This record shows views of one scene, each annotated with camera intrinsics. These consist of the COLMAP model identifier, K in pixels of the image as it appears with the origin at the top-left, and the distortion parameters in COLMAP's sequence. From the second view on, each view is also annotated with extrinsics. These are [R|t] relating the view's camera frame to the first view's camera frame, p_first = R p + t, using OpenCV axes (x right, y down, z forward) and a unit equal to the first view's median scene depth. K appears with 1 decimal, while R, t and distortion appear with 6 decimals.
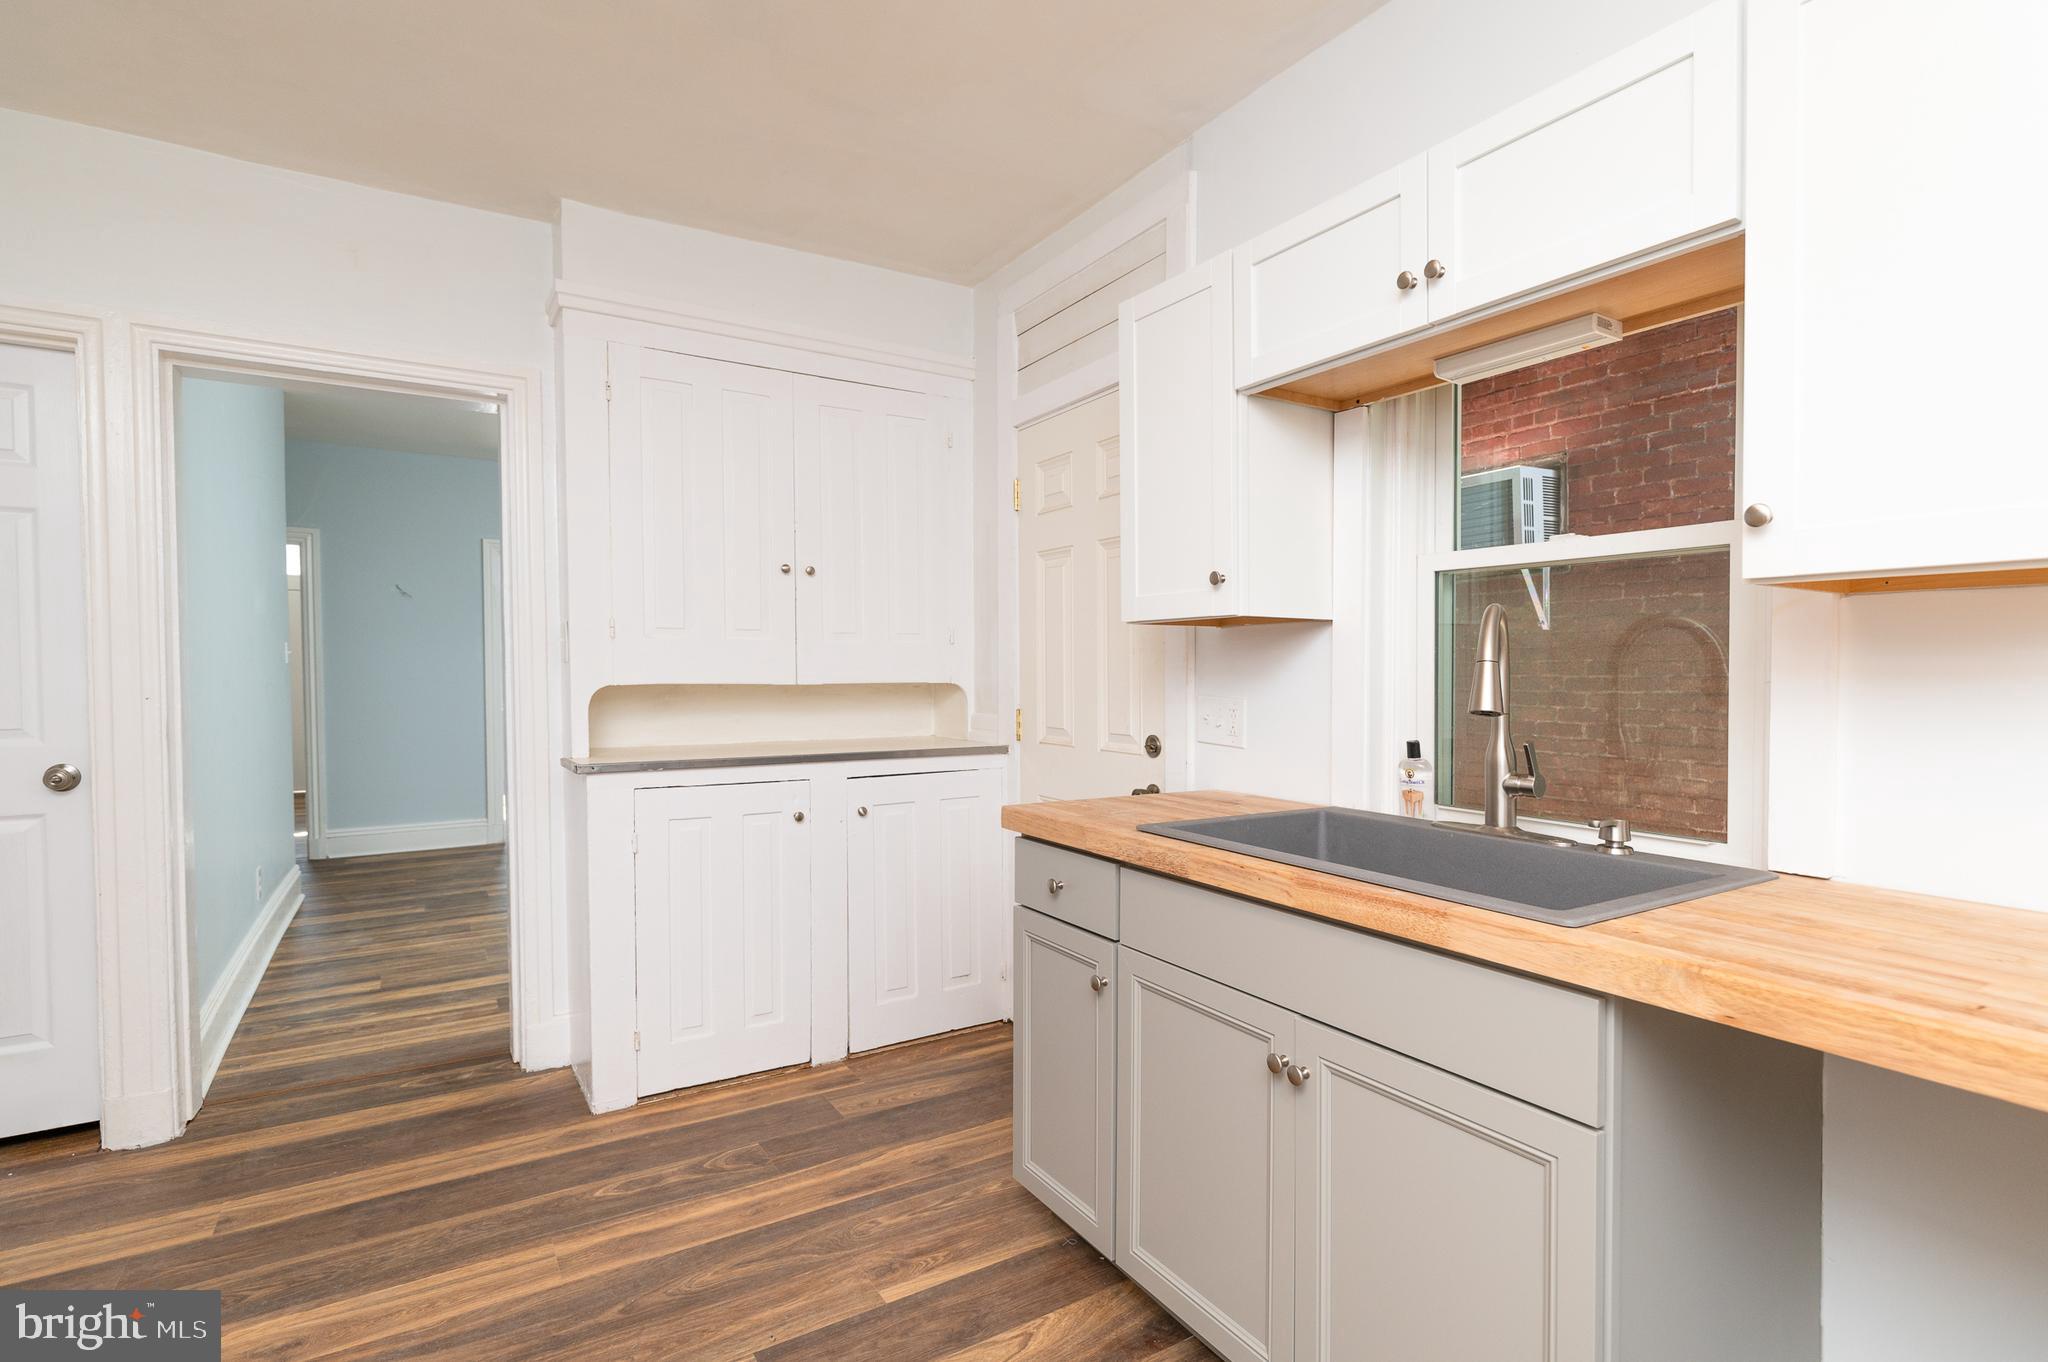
lens RADIAL K [[992.5, 0, 1030.9], [0, 992.5, 684.4], [0, 0, 1]] dist [0.000465, 0.000087]
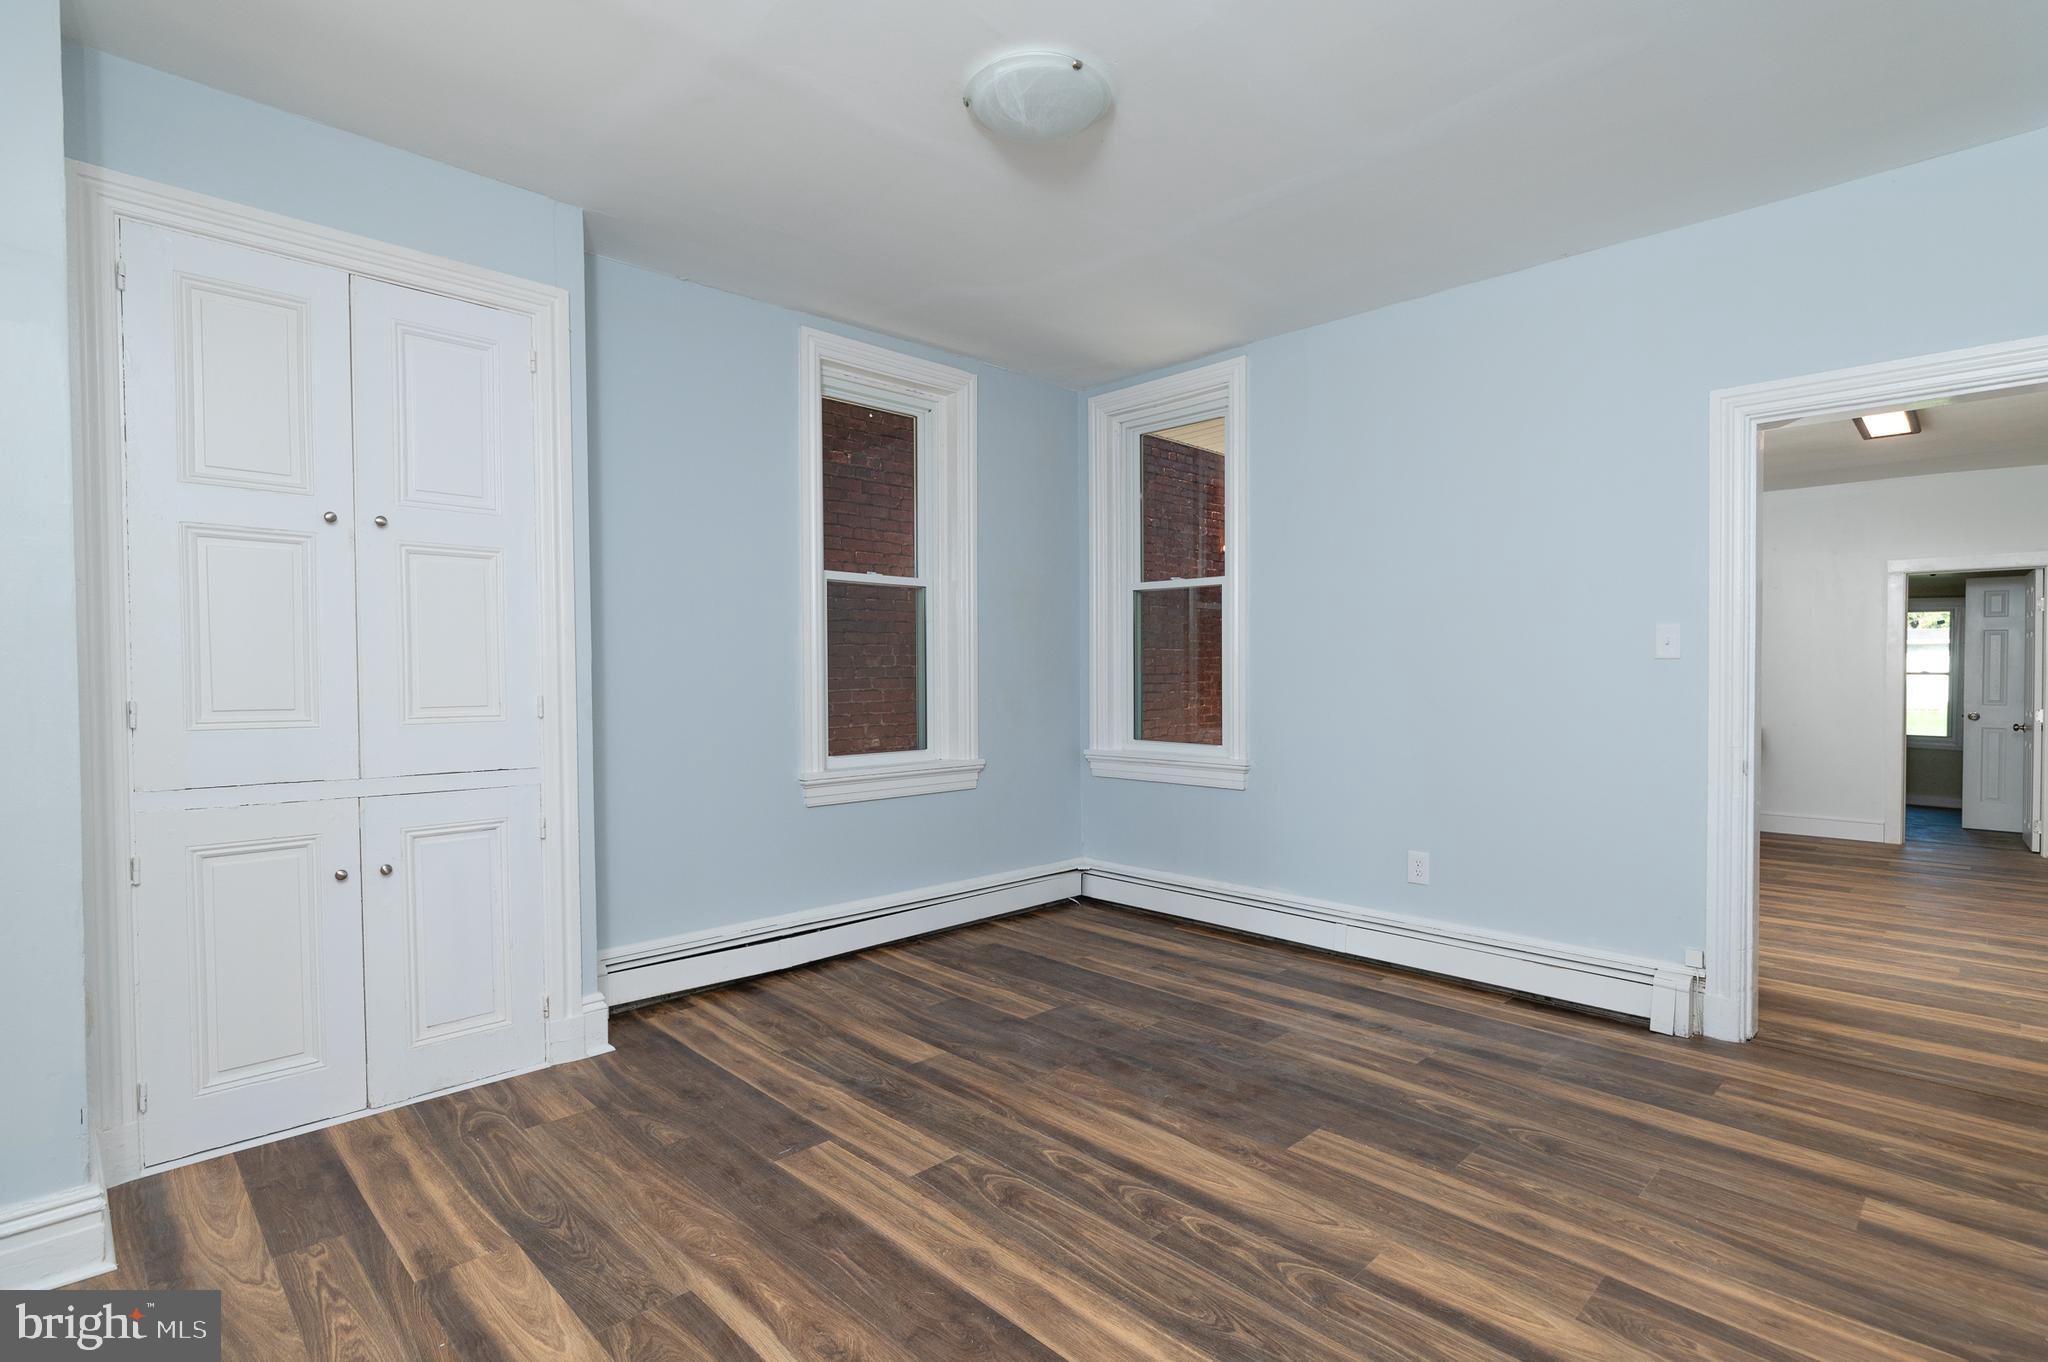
lens RADIAL K [[992.5, 0, 1030.9], [0, 992.5, 684.4], [0, 0, 1]] dist [0.000465, 0.000087]
pose [[-0.228240, -0.012940, 0.973519, -1.283148], [0.015606, 0.999735, 0.016947, -0.028625], [-0.973480, 0.019061, -0.227977, 1.856402]]
